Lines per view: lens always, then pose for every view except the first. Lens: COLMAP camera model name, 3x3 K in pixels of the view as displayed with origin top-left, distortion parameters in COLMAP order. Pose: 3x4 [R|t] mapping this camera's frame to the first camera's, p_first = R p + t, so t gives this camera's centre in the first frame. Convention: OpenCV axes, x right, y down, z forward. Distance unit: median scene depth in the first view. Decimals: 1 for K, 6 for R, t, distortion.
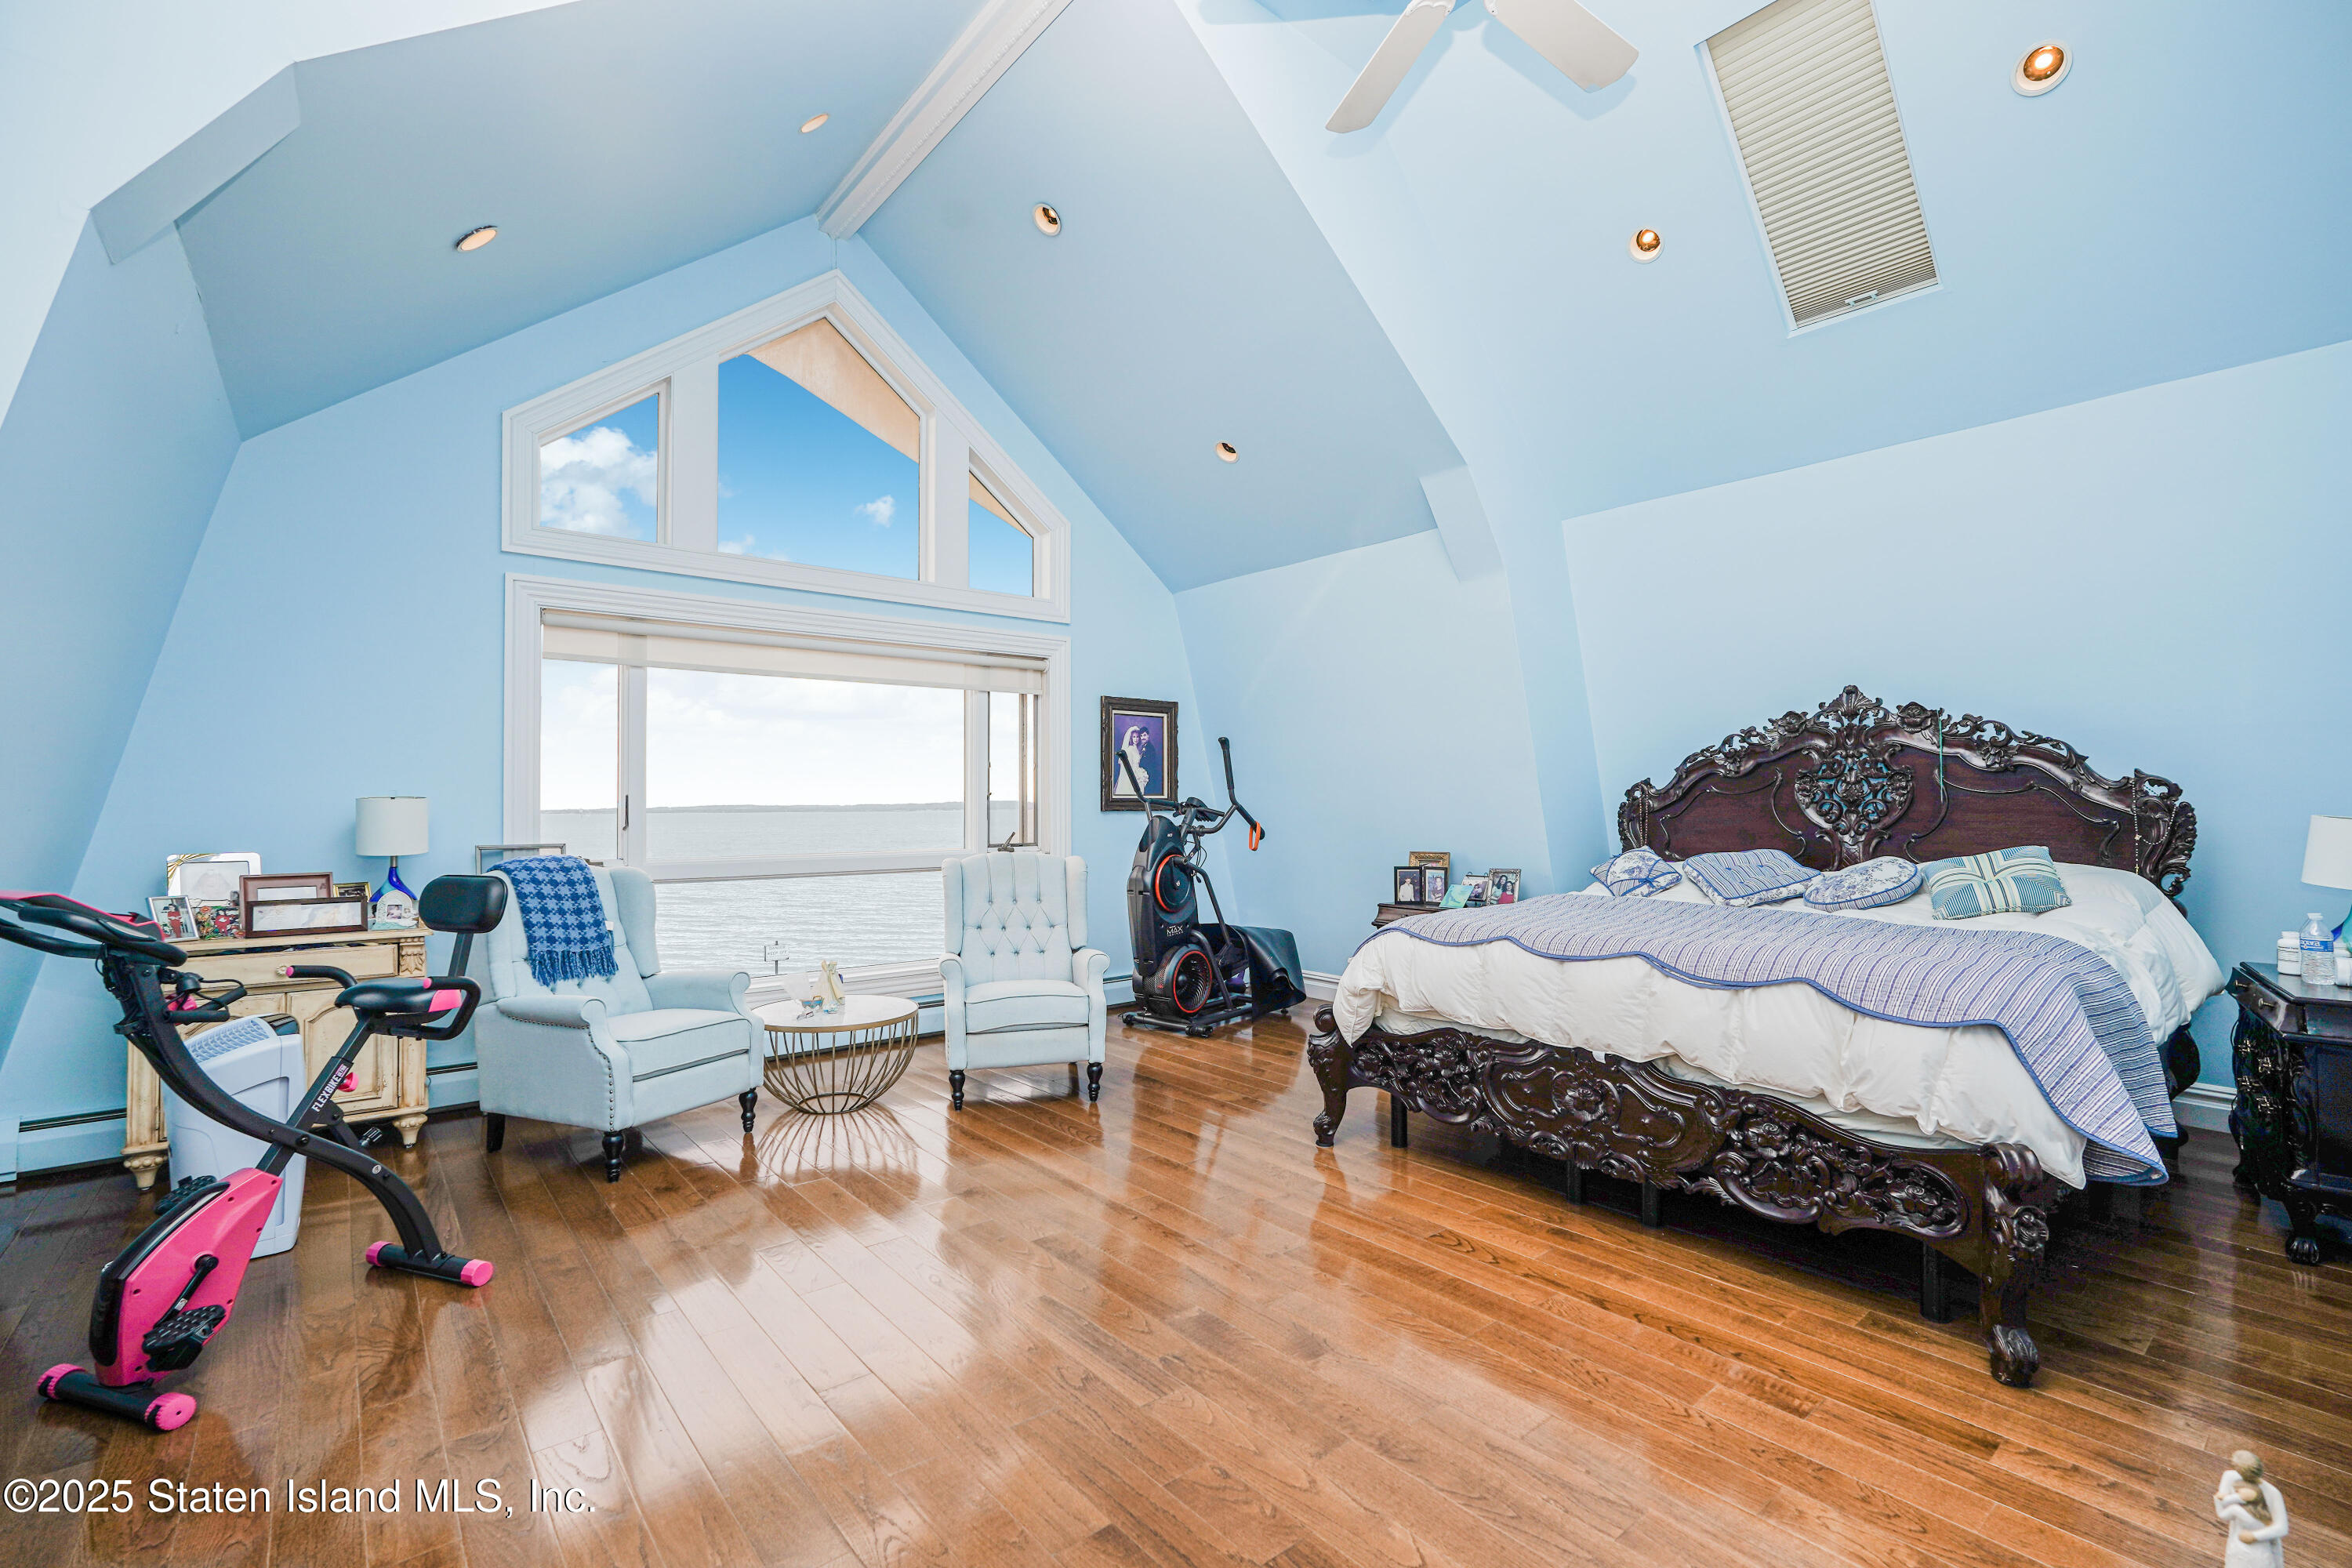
lens RADIAL K [[1056.0, 0, 1176.0], [0, 1056.0, 784.0], [0, 0, 1]] dist [-0.014070, 0.009505]
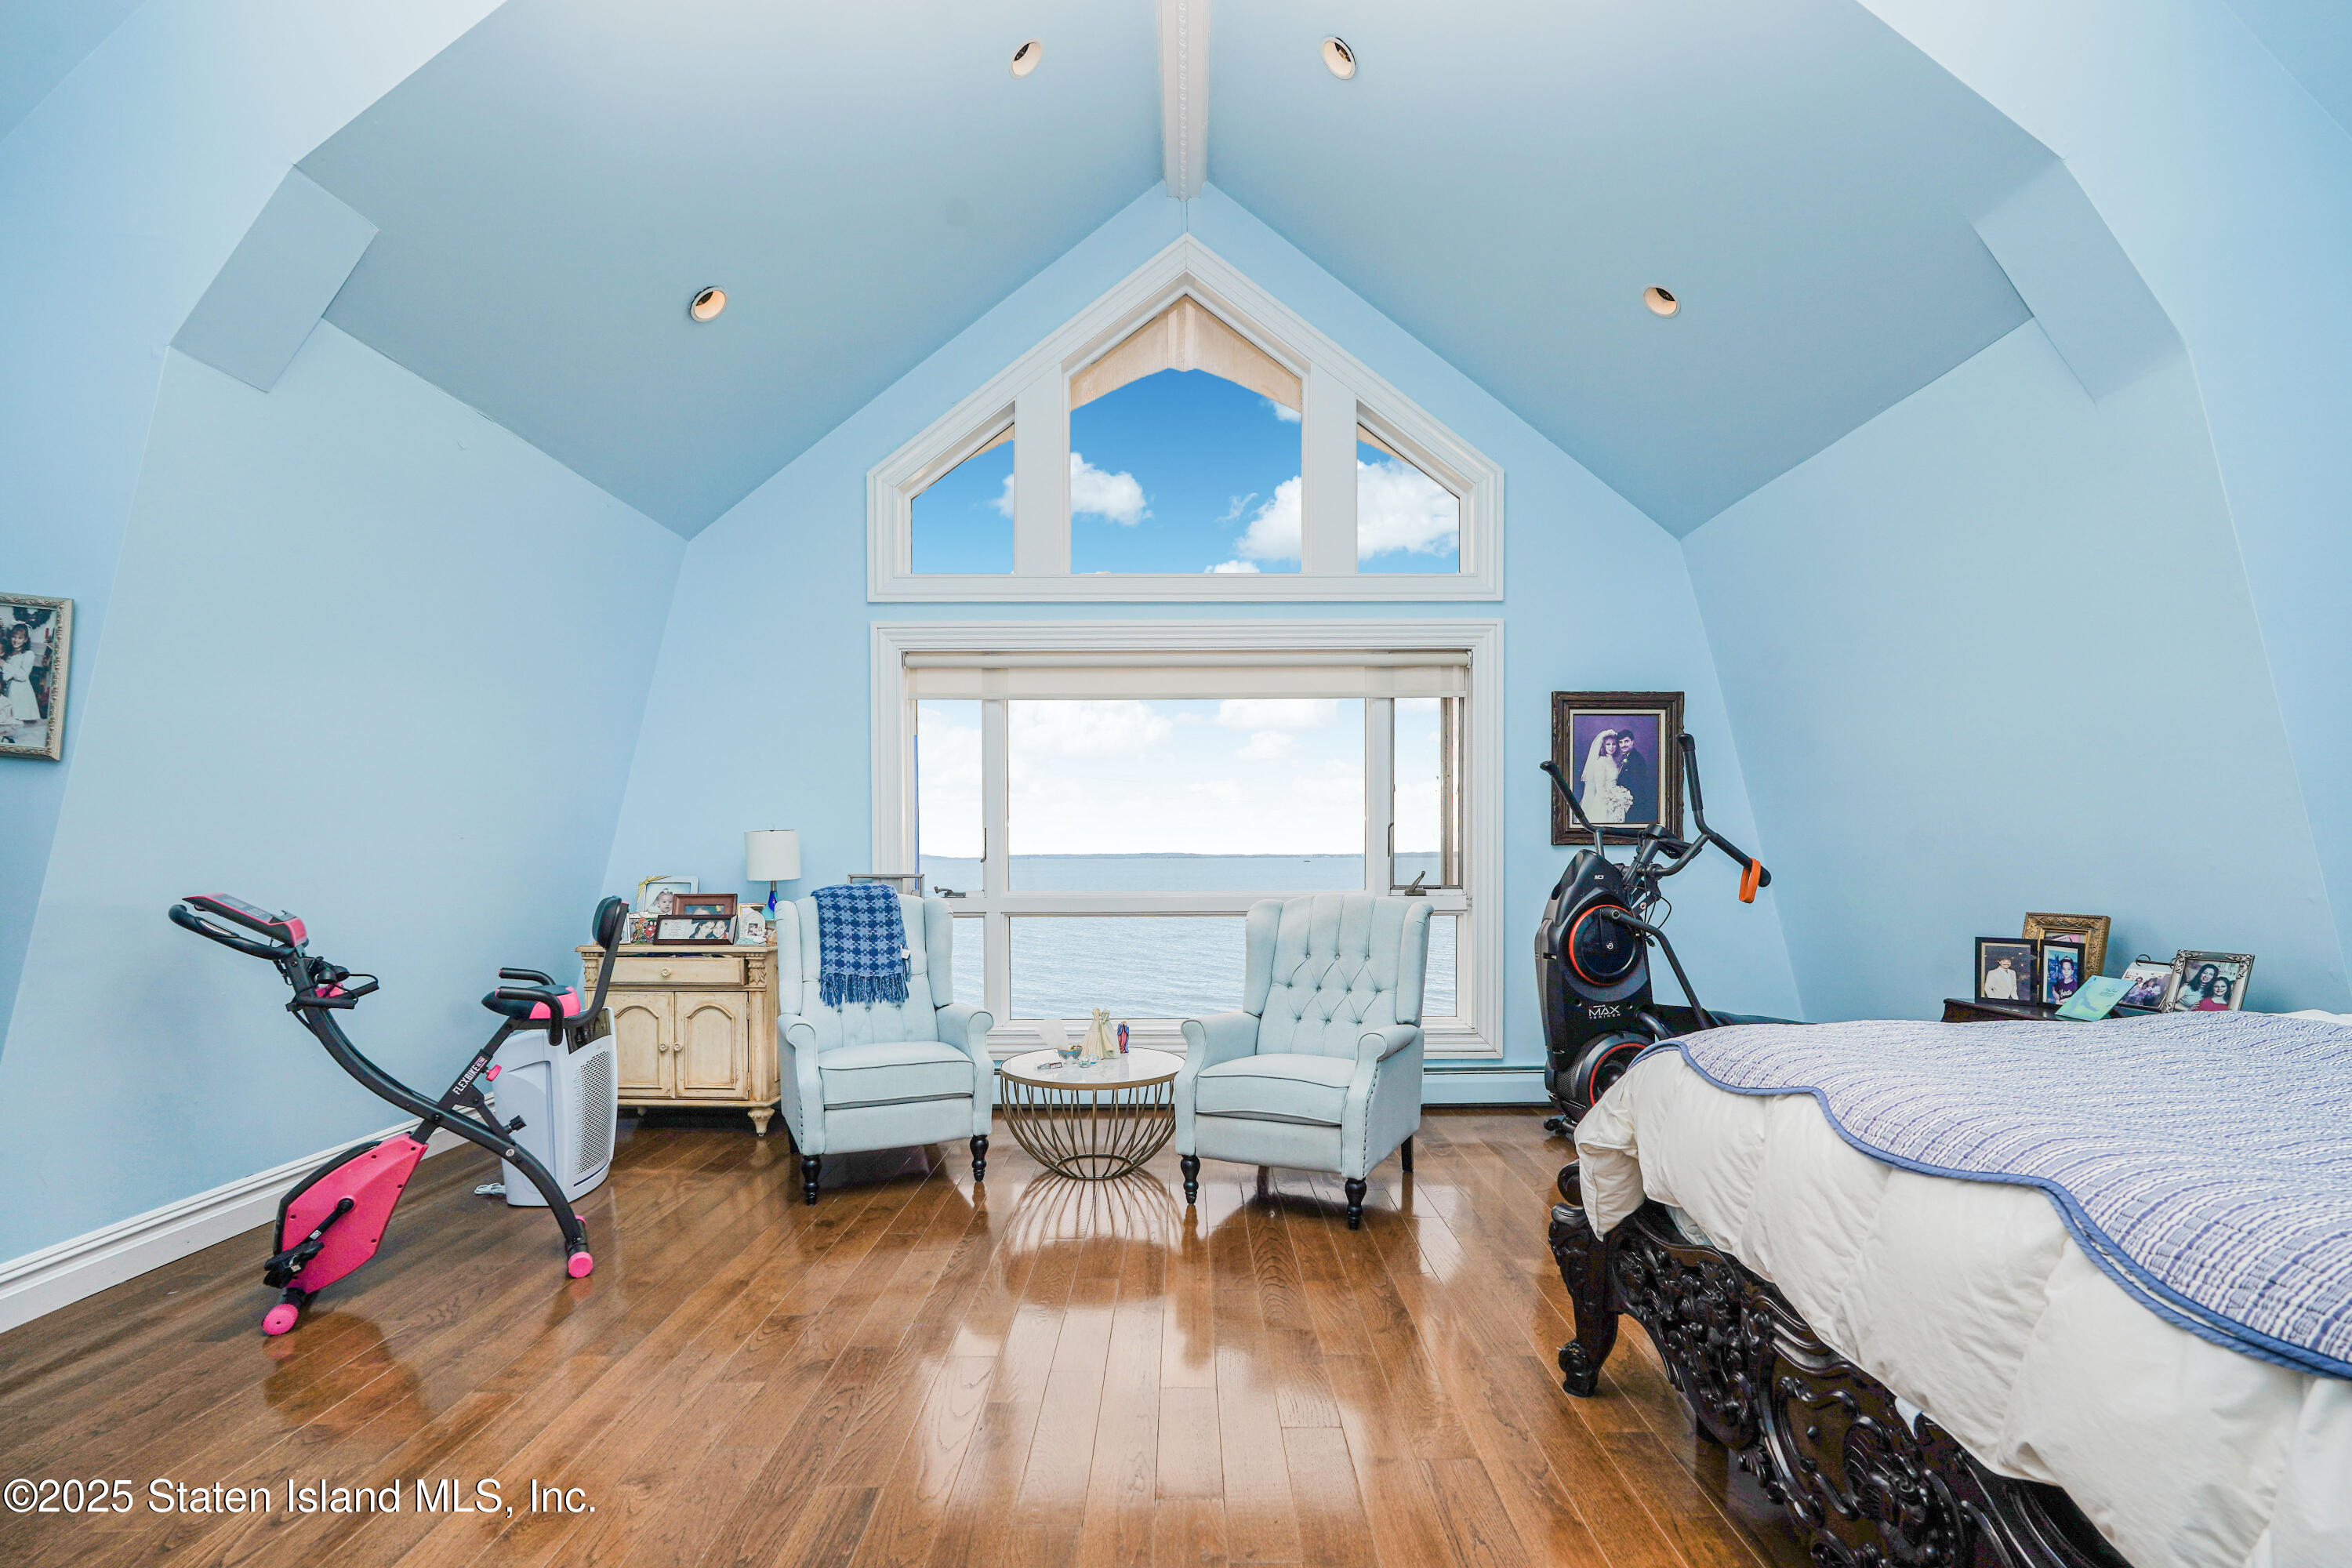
lens RADIAL K [[1070.8, 0, 1148.4], [0, 1070.8, 862.9], [0, 0, 1]] dist [-0.007989, 0.001283]
pose [[0.768248, 0.007021, -0.640114, 0.287979], [0.013711, 0.999530, 0.027420, 0.019766], [0.640005, -0.029842, 0.767791, 0.331748]]
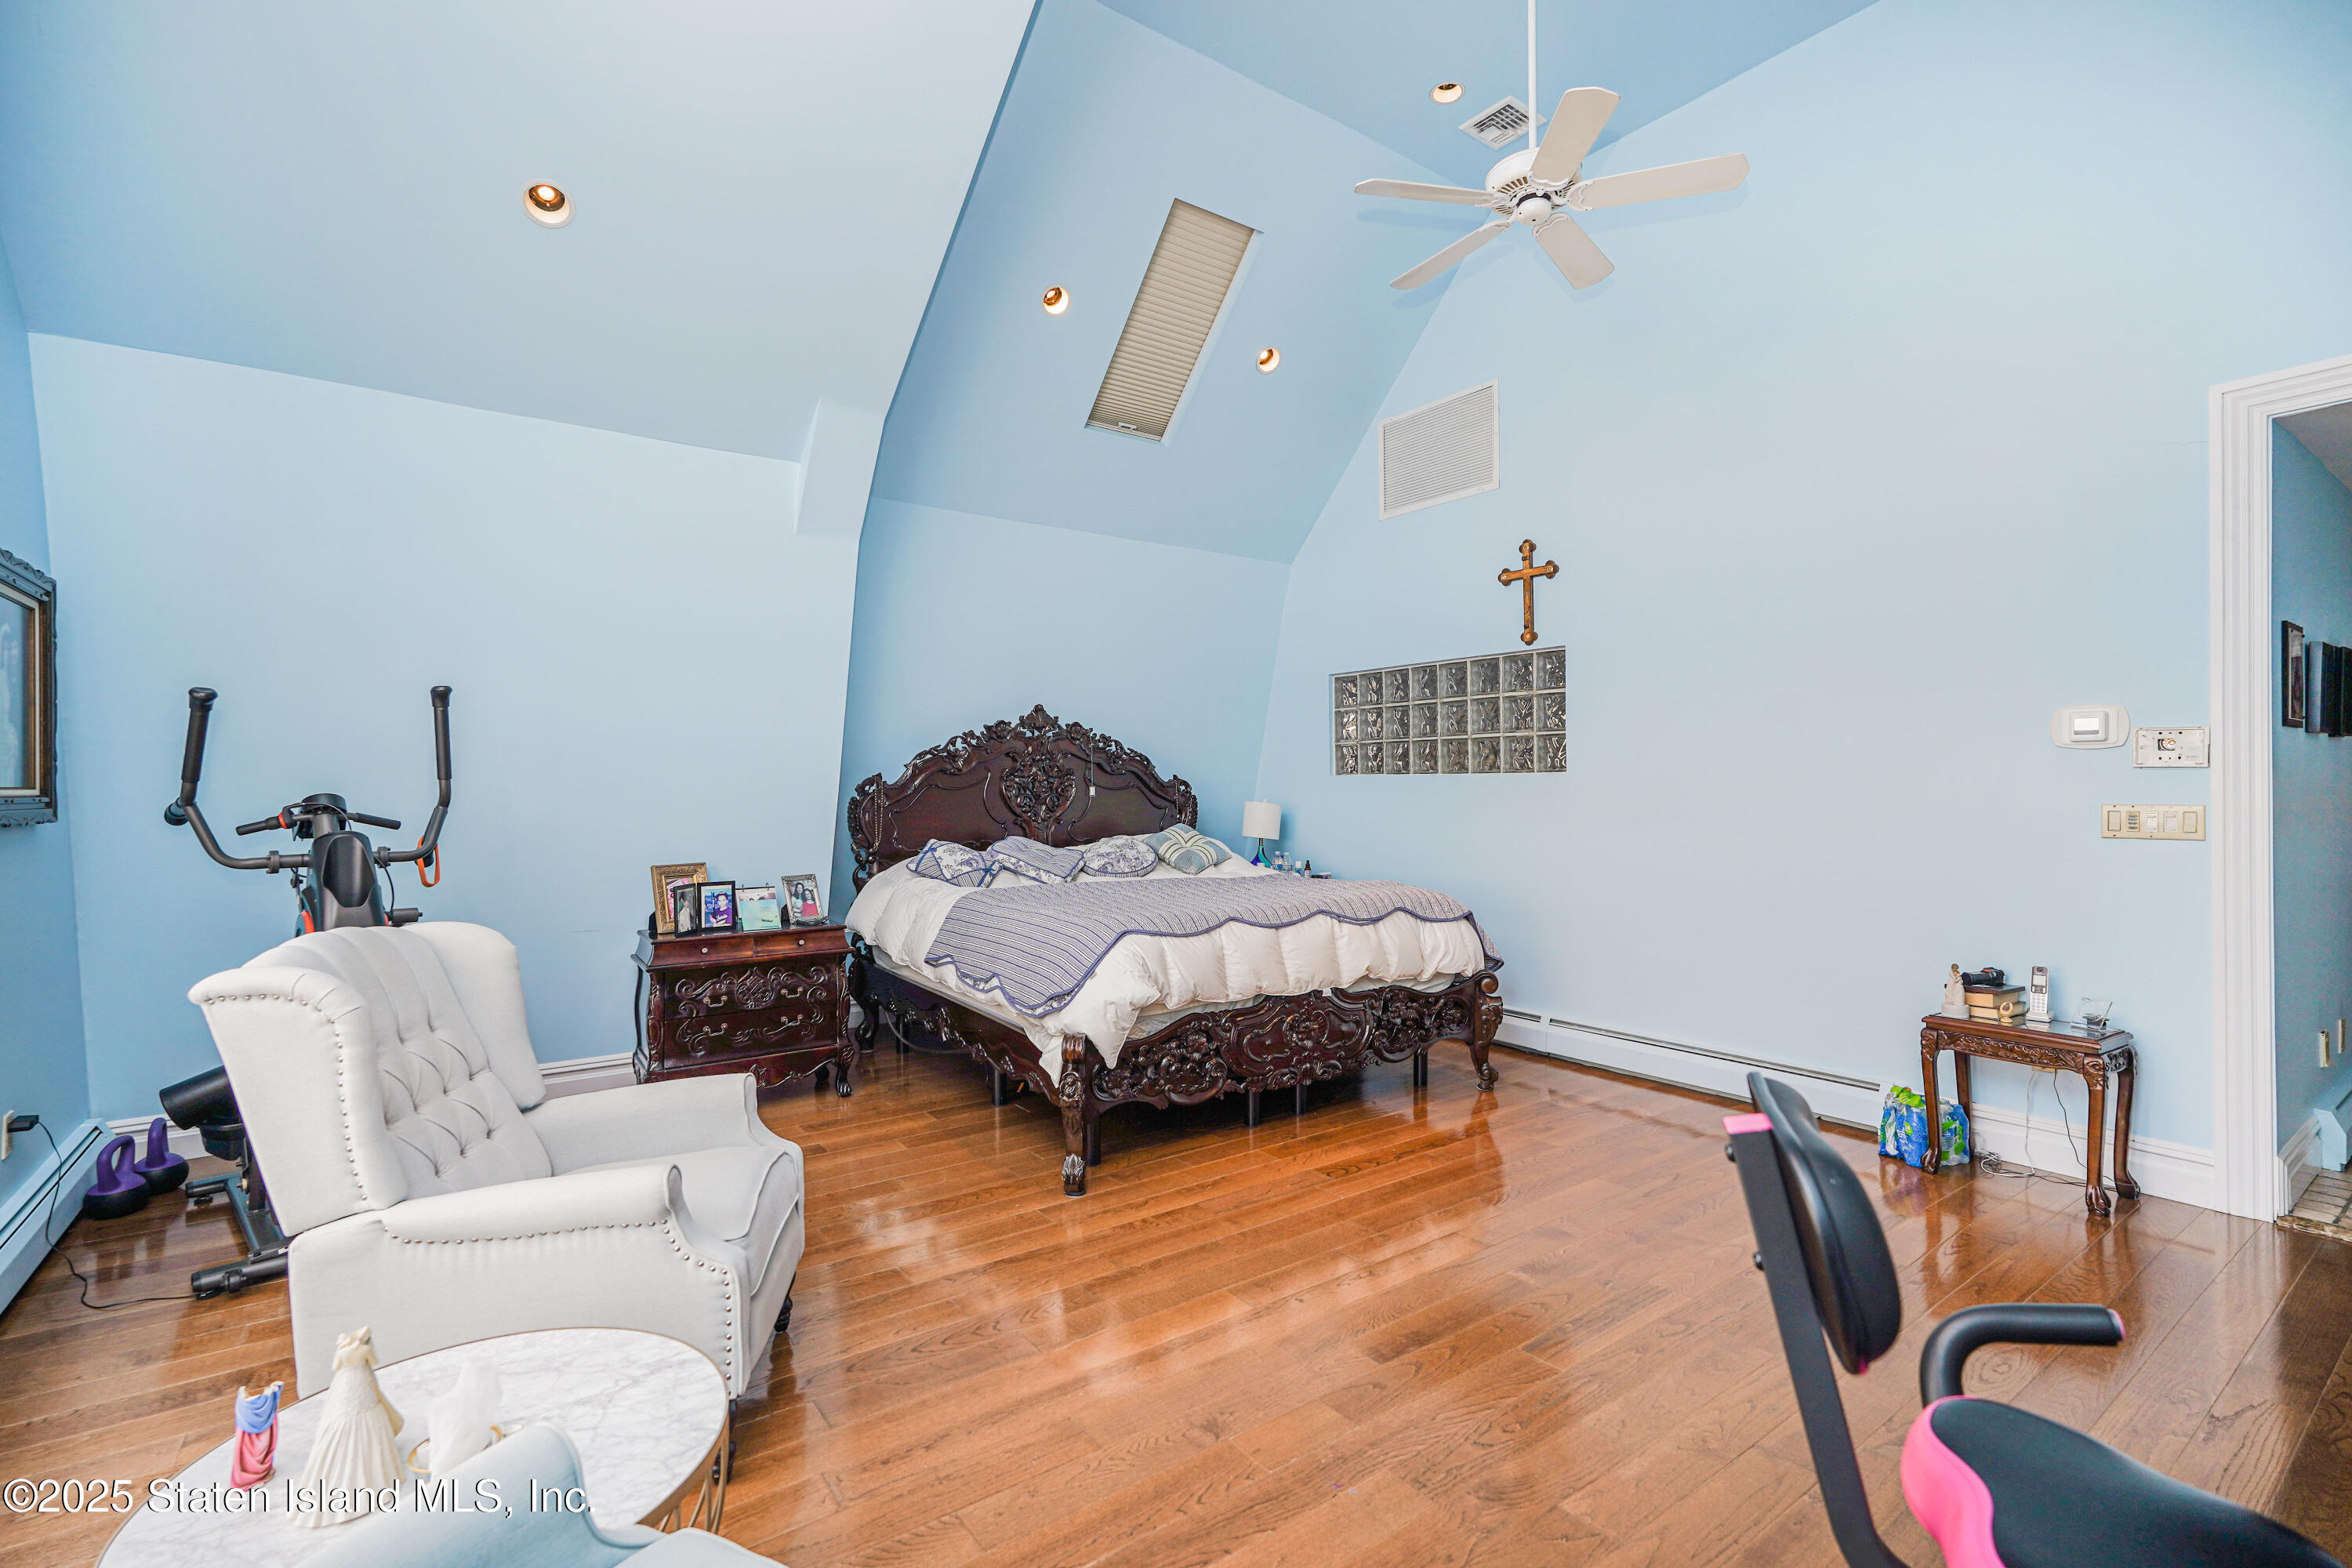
lens RADIAL K [[1085.8, 0, 1171.3], [0, 1085.8, 780.7], [0, 0, 1]] dist [-0.003616, 0.008975]
pose [[0.043785, 0.004376, 0.999031, -0.638295], [-0.017425, 0.999842, -0.003615, 0.000693], [-0.998889, -0.017250, 0.043855, 0.749395]]
